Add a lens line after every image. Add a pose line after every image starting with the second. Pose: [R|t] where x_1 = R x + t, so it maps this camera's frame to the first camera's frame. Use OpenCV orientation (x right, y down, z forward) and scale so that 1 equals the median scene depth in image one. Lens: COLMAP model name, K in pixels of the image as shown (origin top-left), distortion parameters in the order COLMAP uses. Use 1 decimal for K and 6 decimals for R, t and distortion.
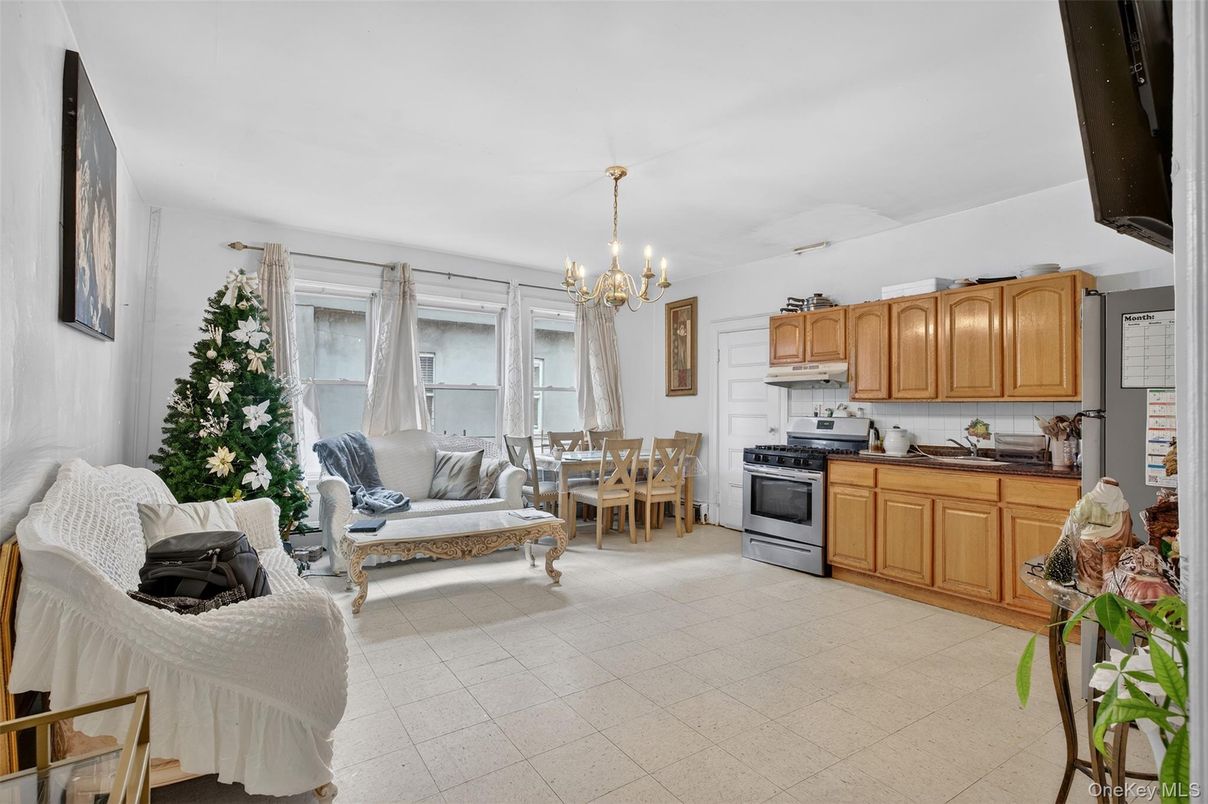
lens RADIAL K [[585.6, 0, 606.8], [0, 585.6, 398.3], [0, 0, 1]] dist [-0.001209, -0.000151]
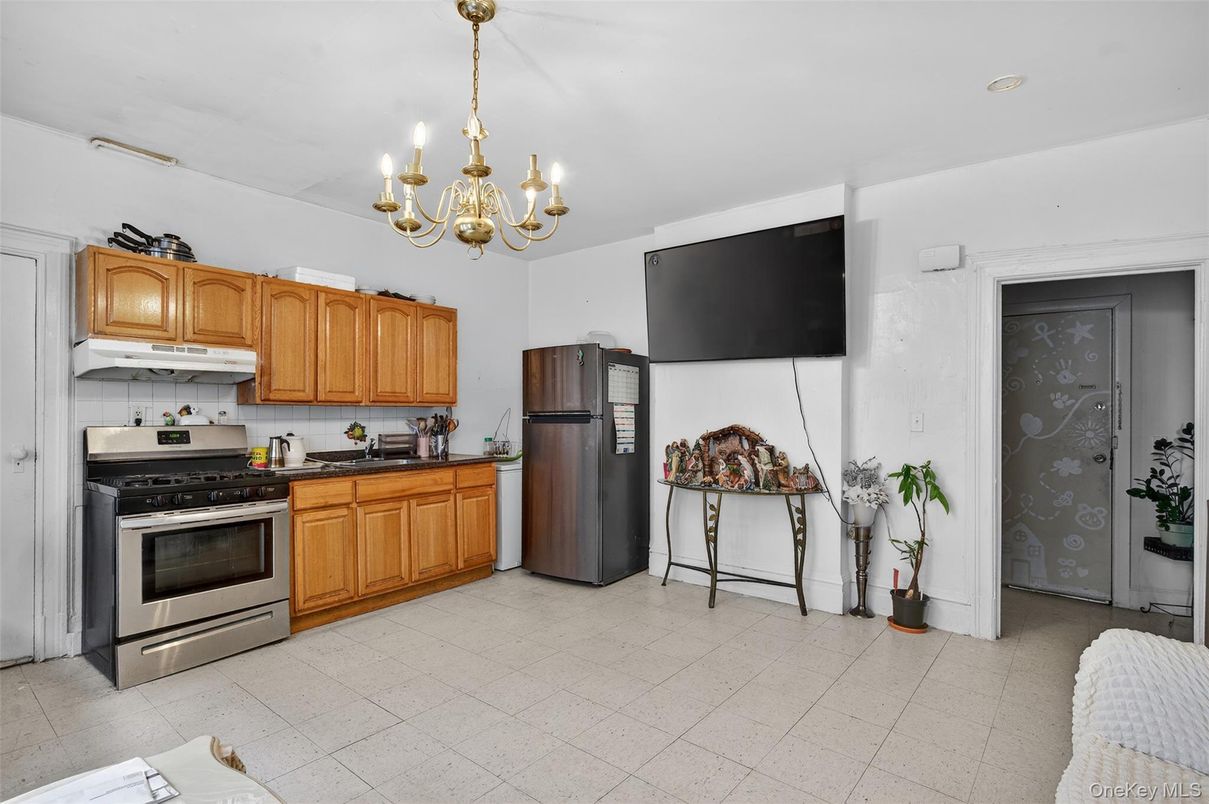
lens RADIAL K [[586.0, 0, 603.3], [0, 586.0, 413.5], [0, 0, 1]] dist [-0.001209, -0.000151]
pose [[-0.300631, -0.013420, 0.953646, -0.479915], [-0.024051, 0.999690, 0.006486, 0.002644], [-0.953437, -0.020986, -0.300861, 0.876530]]
